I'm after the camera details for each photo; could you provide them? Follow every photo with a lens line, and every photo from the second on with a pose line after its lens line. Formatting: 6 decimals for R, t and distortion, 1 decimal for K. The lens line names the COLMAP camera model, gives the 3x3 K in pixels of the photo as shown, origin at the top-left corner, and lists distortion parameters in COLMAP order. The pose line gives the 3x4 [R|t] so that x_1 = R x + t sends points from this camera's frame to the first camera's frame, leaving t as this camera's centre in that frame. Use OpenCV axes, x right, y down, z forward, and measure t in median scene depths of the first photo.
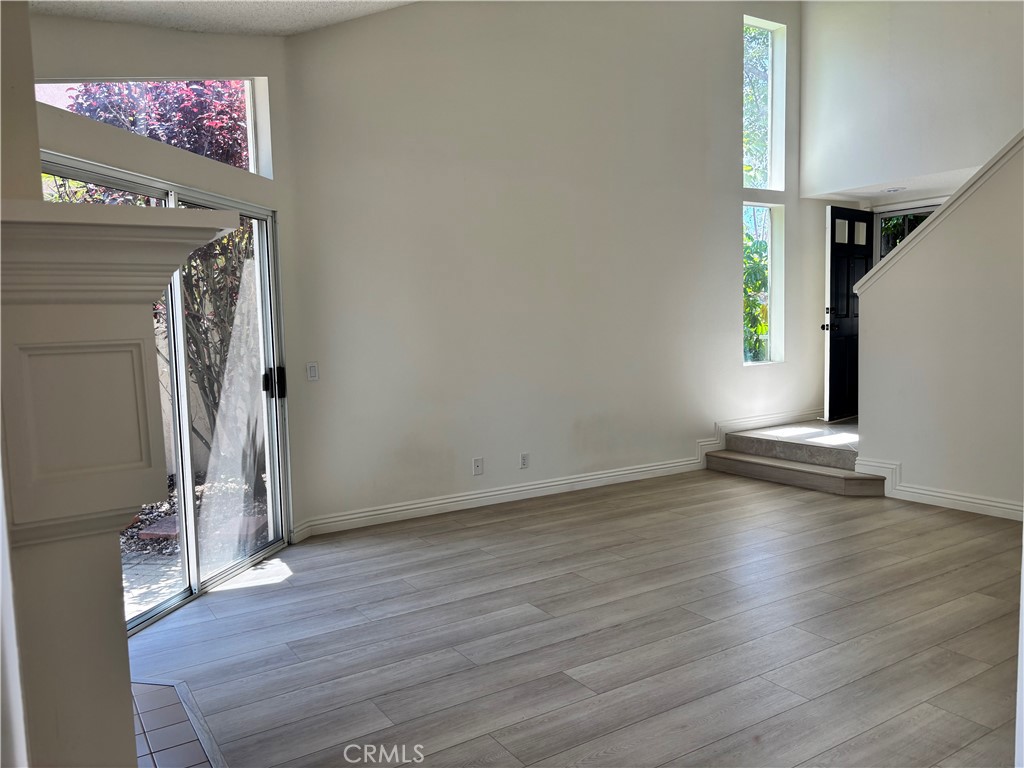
lens RADIAL K [[773.2, 0, 512.6], [0, 773.2, 385.4], [0, 0, 1]] dist [0.044061, -0.029031]
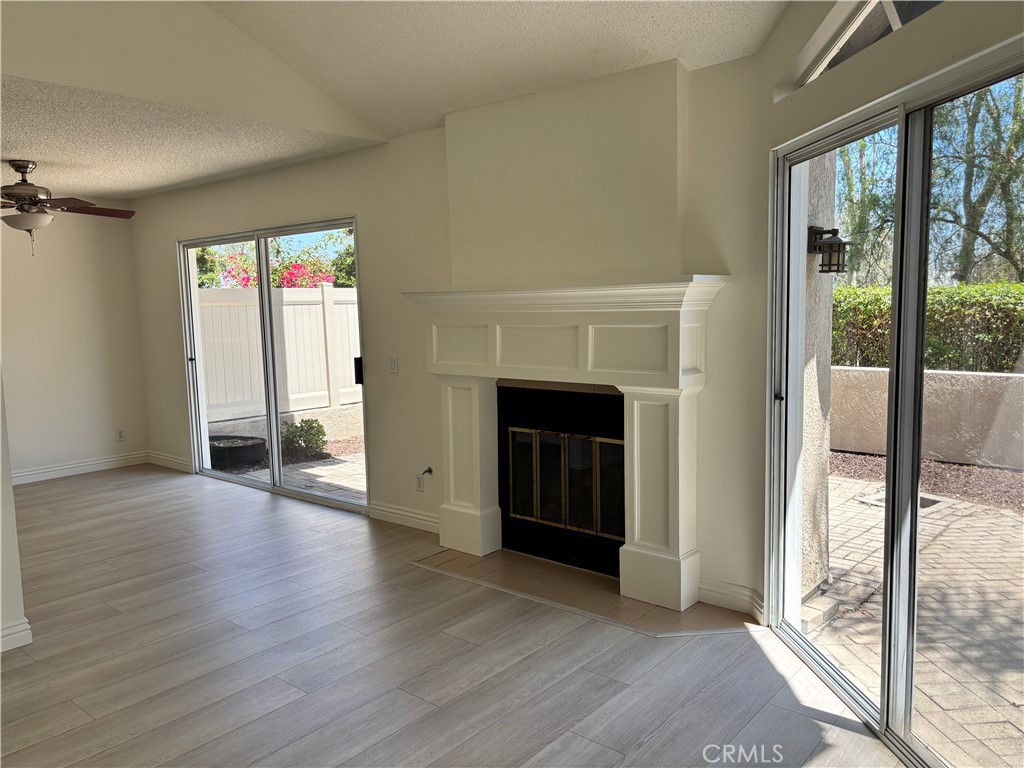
lens RADIAL K [[773.2, 0, 516.8], [0, 773.2, 377.4], [0, 0, 1]] dist [0.044061, -0.029031]
pose [[-0.954311, 0.075223, -0.289191, 0.059234], [0.022297, 0.983024, 0.182119, -0.174690], [0.297981, 0.167350, -0.939788, 1.713636]]
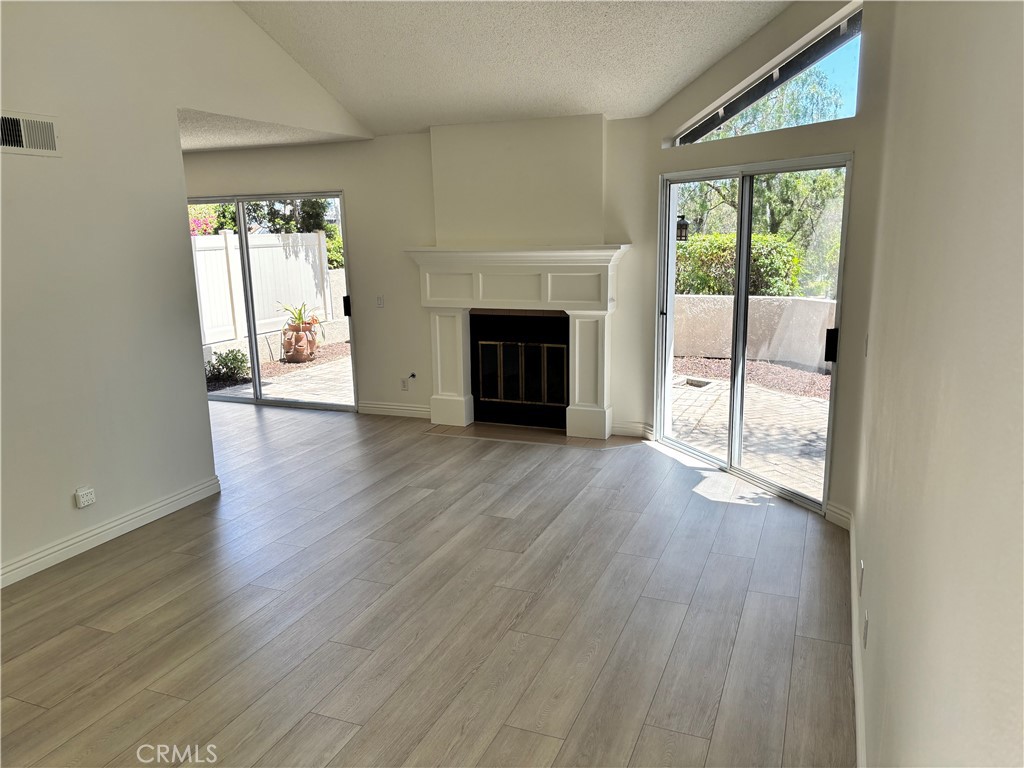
lens RADIAL K [[773.2, 0, 510.5], [0, 773.2, 384.3], [0, 0, 1]] dist [0.044061, -0.029031]
pose [[-0.821766, 0.156091, -0.548030, 0.740072], [-0.004087, 0.960111, 0.279591, -0.301356], [0.569811, 0.231998, -0.788348, 2.126329]]
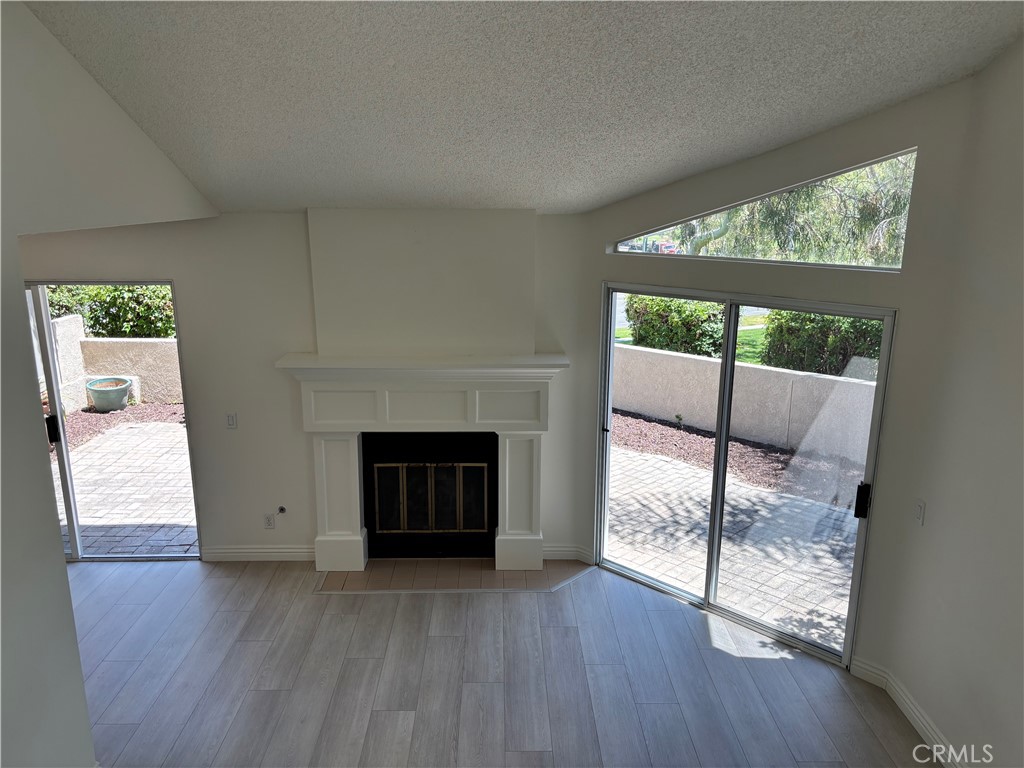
lens RADIAL K [[773.2, 0, 511.6], [0, 773.2, 376.3], [0, 0, 1]] dist [0.044061, -0.029031]
pose [[-0.528829, 0.217755, -0.820318, 0.845535], [-0.056149, 0.955433, 0.289819, -0.518353], [0.846869, 0.199325, -0.493034, 1.496481]]
